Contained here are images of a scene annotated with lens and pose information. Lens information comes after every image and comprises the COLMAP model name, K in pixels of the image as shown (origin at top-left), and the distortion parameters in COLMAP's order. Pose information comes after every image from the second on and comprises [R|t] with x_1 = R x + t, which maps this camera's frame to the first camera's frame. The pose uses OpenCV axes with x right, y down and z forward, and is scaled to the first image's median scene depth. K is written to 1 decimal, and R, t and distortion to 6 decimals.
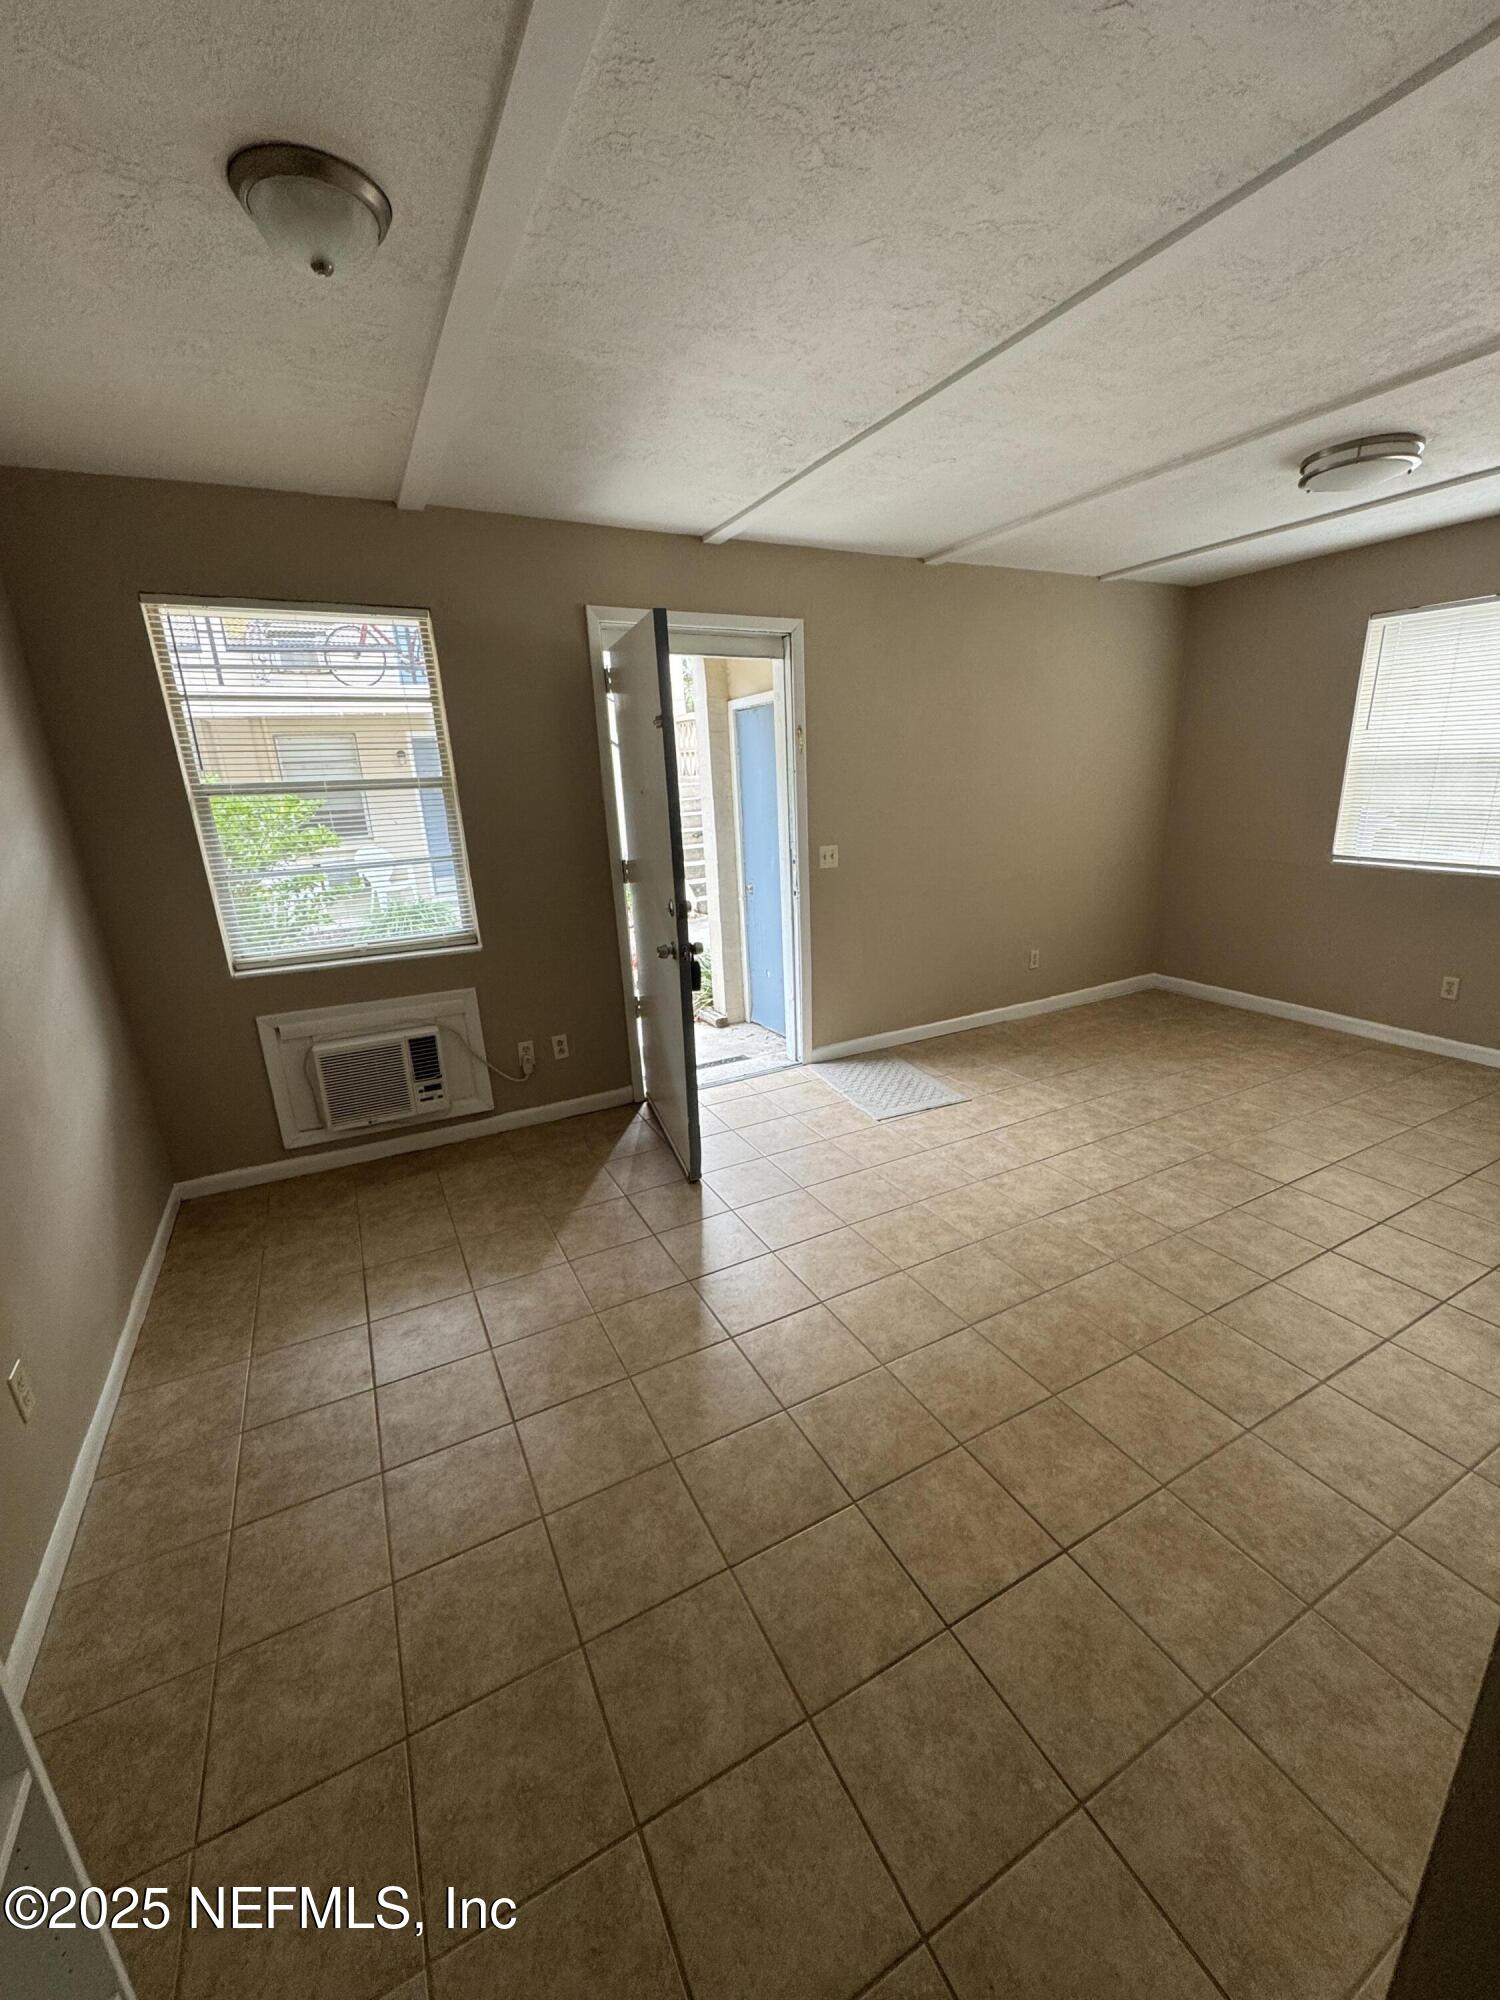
lens RADIAL K [[799.2, 0, 753.1], [0, 799.2, 1005.0], [0, 0, 1]] dist [-0.002104, -0.000088]
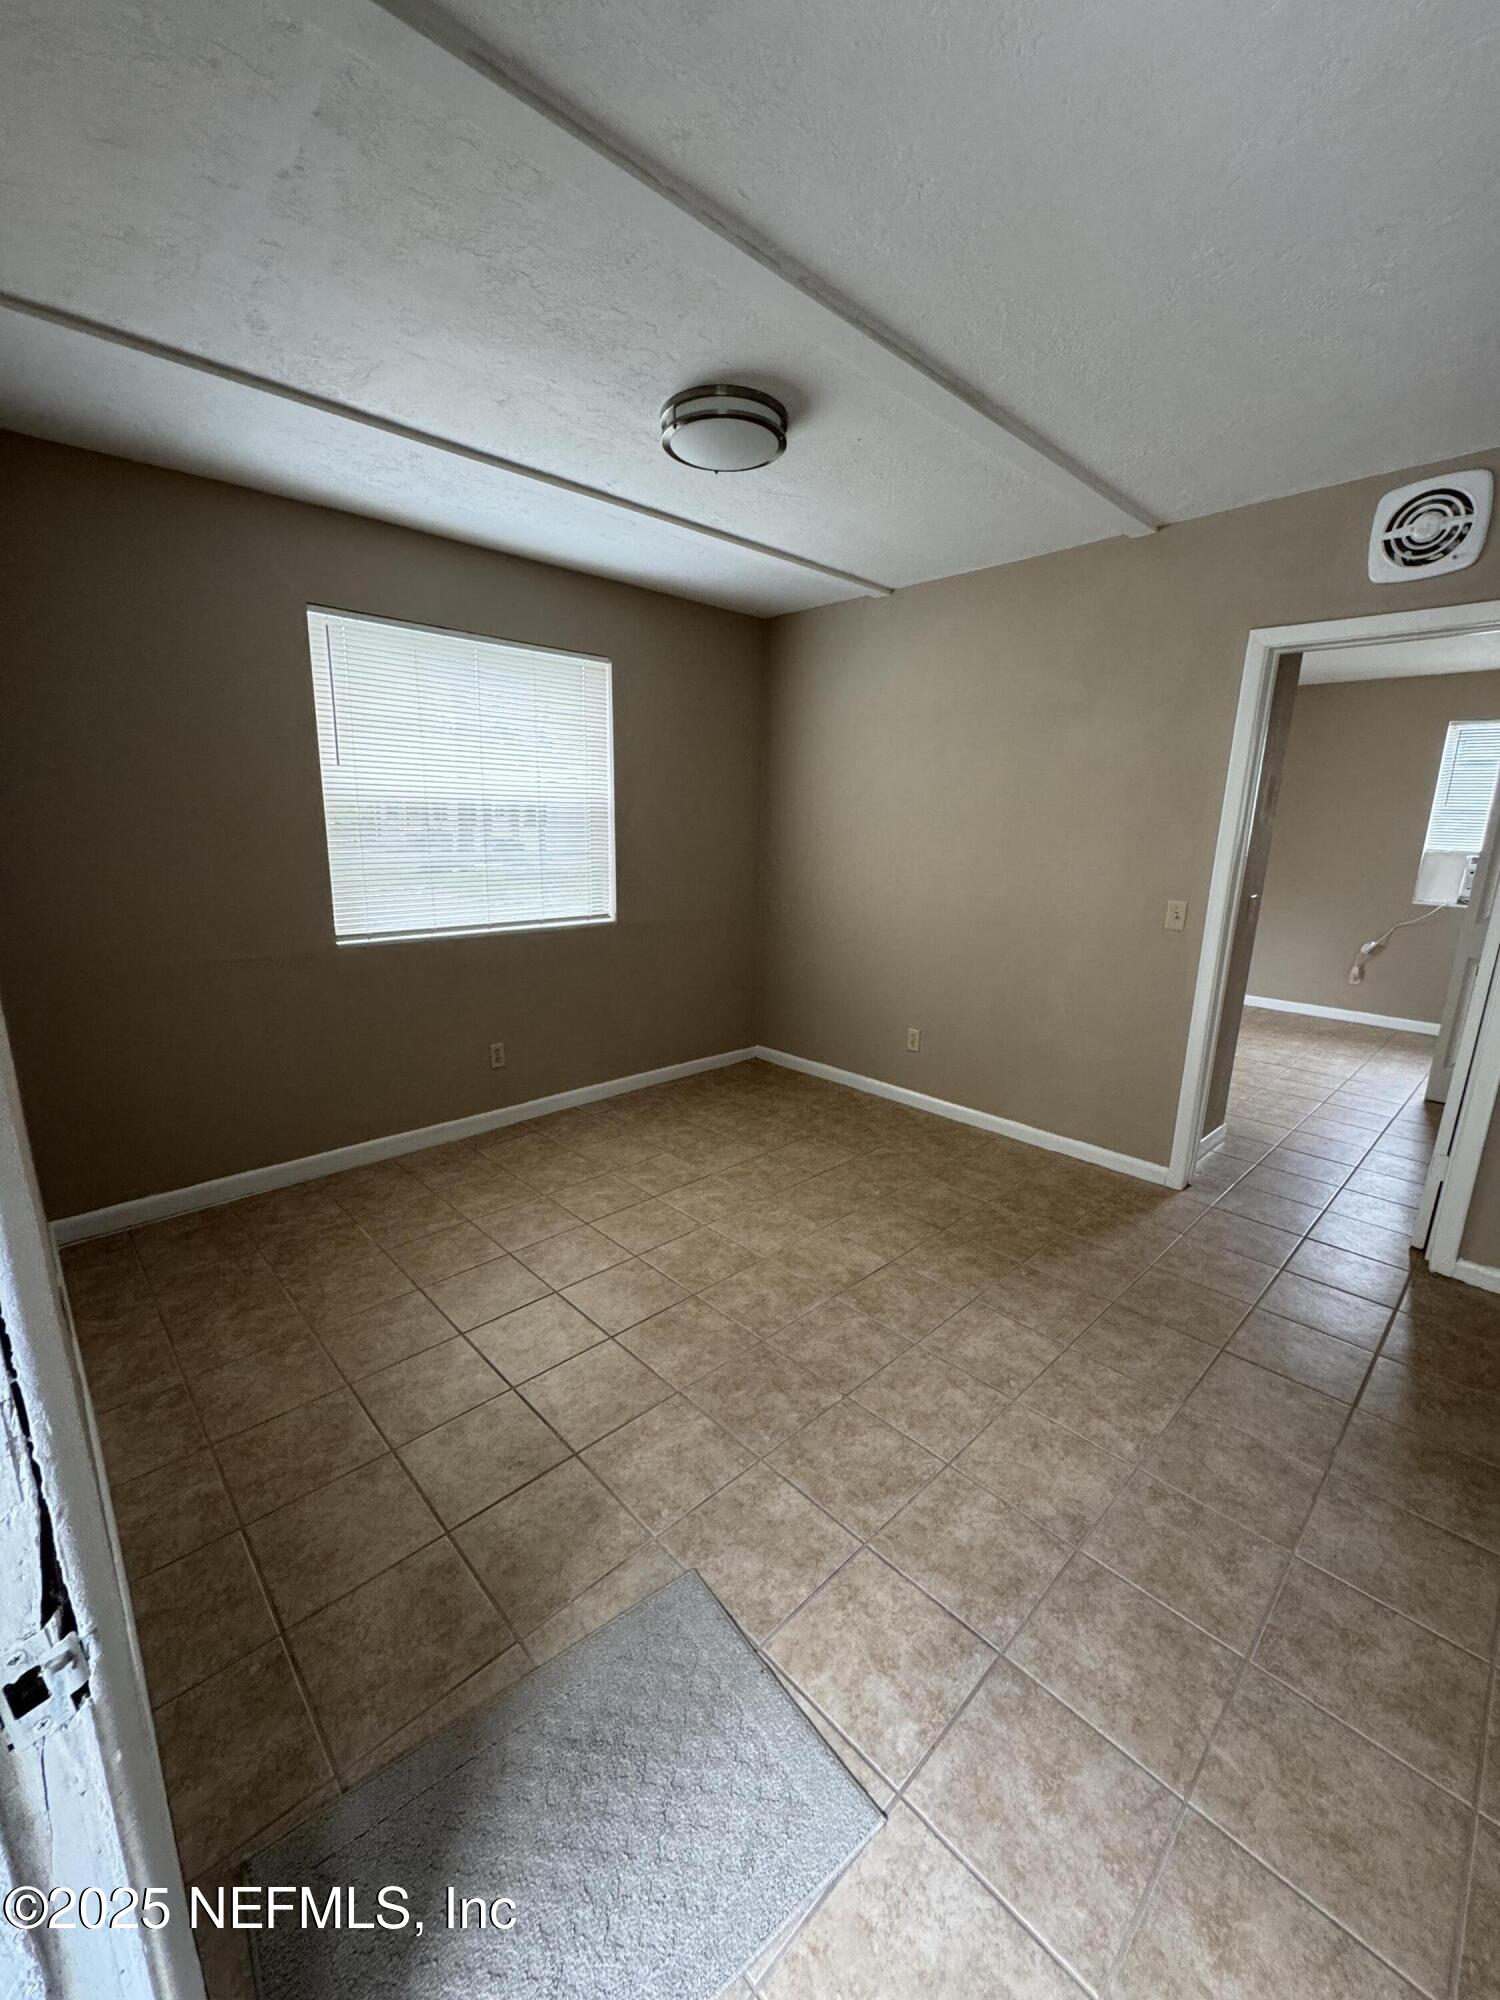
lens RADIAL K [[799.2, 0, 754.9], [0, 799.2, 999.2], [0, 0, 1]] dist [-0.002104, -0.000088]
pose [[-0.278235, -0.178676, 0.943748, -0.080900], [0.268646, 0.928856, 0.255059, -0.276418], [-0.922179, 0.324500, -0.210440, 1.047096]]
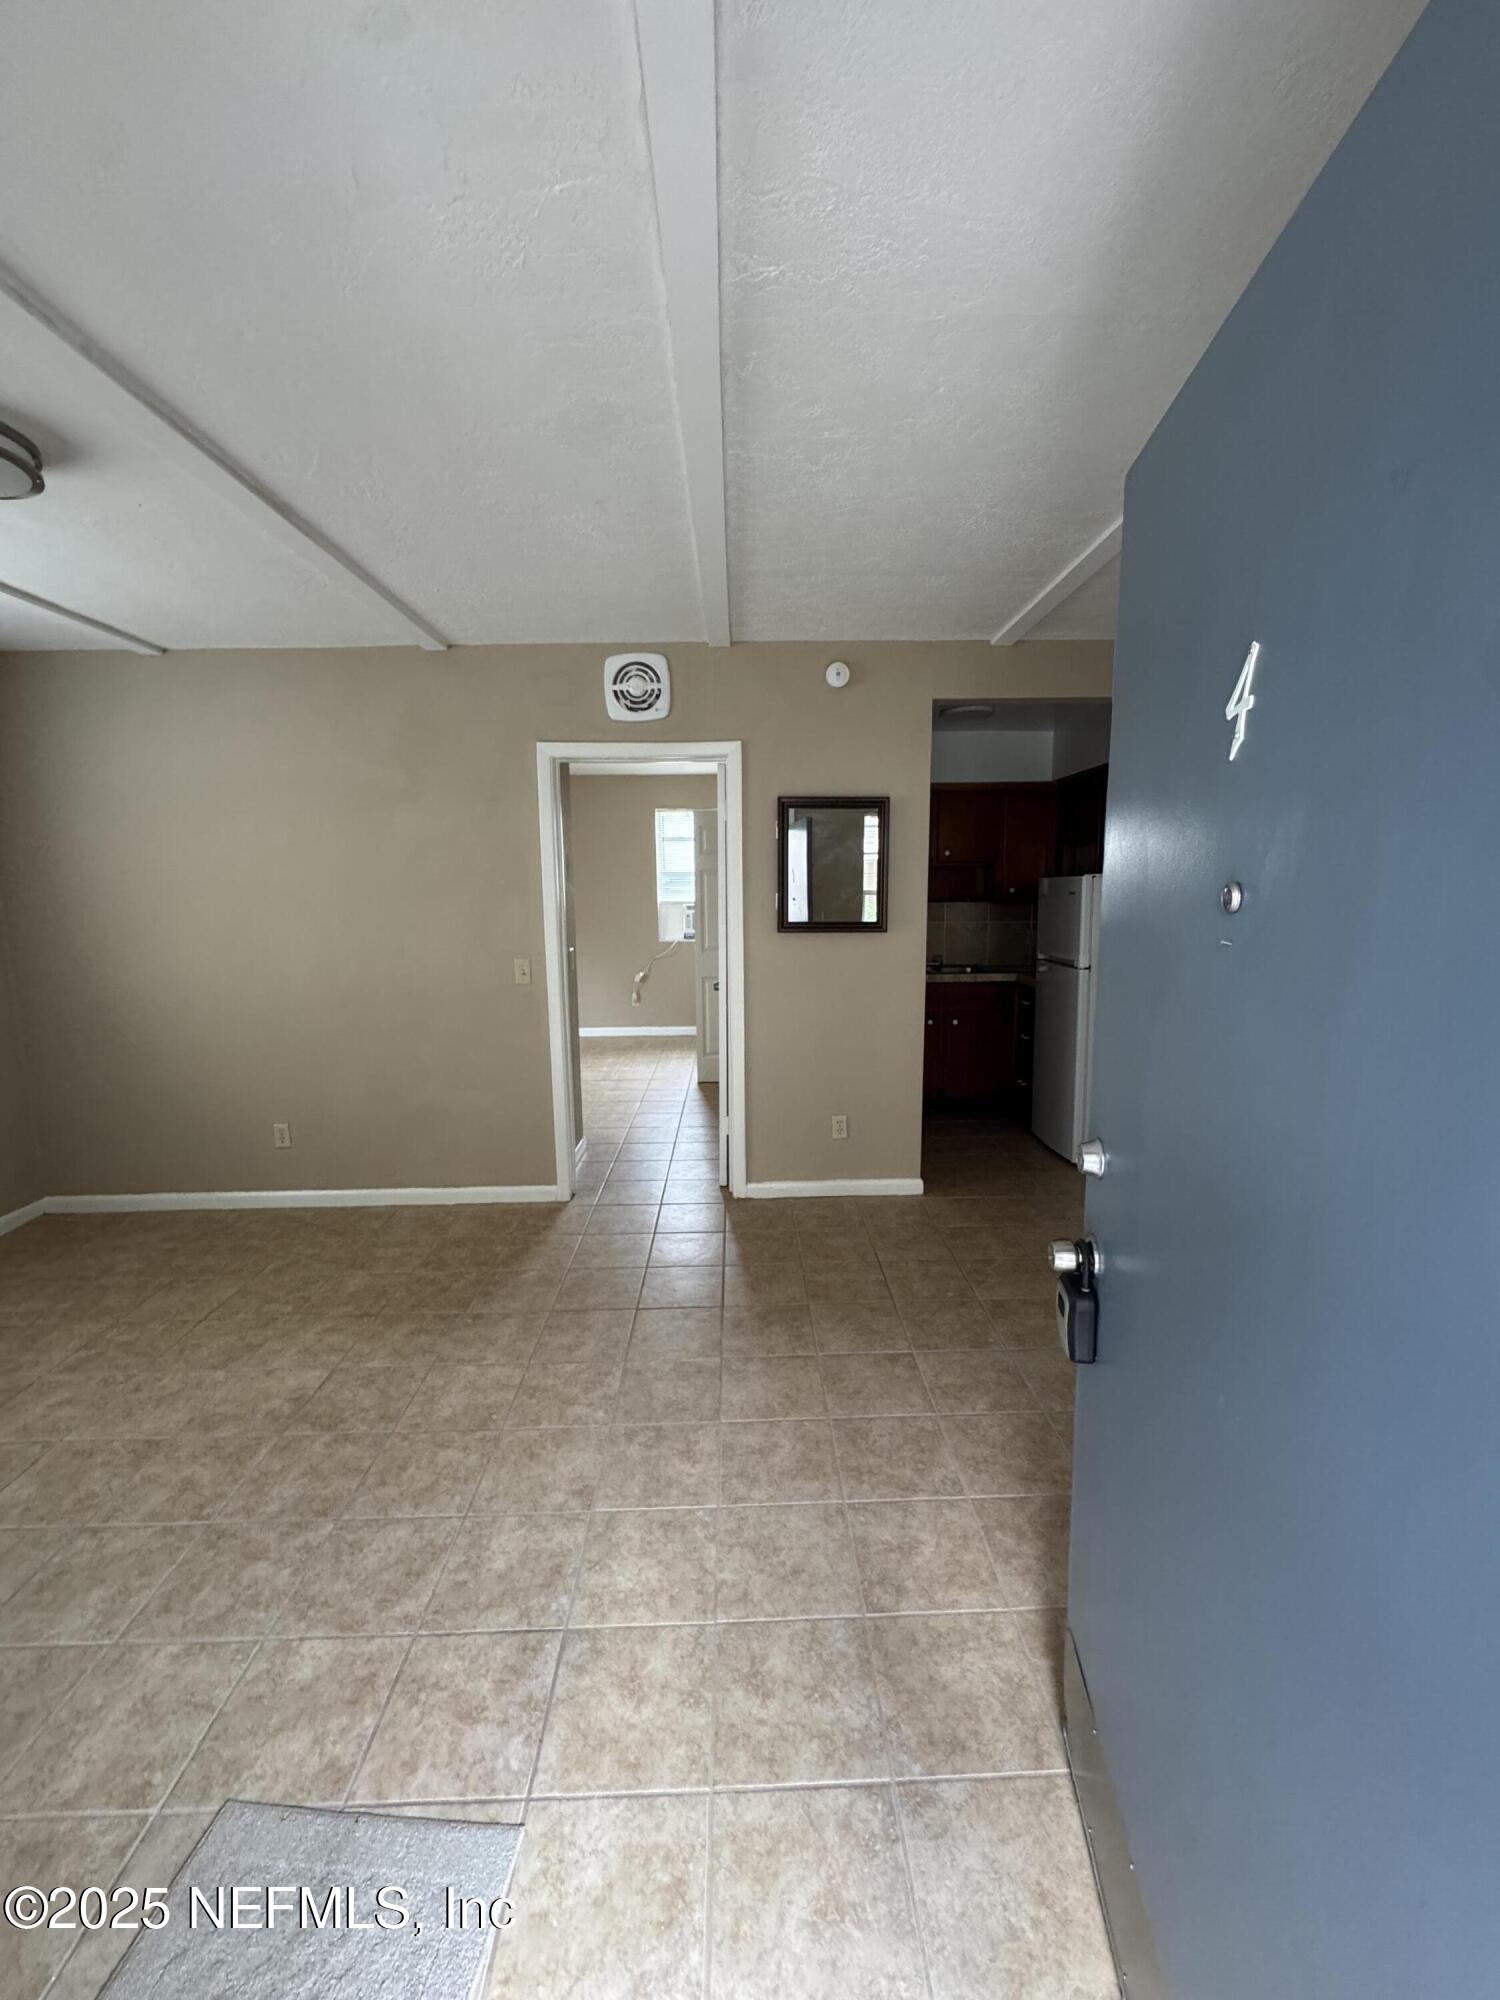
lens RADIAL K [[799.2, 0, 750.3], [0, 799.2, 995.7], [0, 0, 1]] dist [-0.002104, -0.000088]
pose [[-0.892448, -0.014420, 0.450921, -0.093562], [0.174507, 0.910657, 0.374501, -0.322692], [-0.416035, 0.412911, -0.810197, 1.134916]]
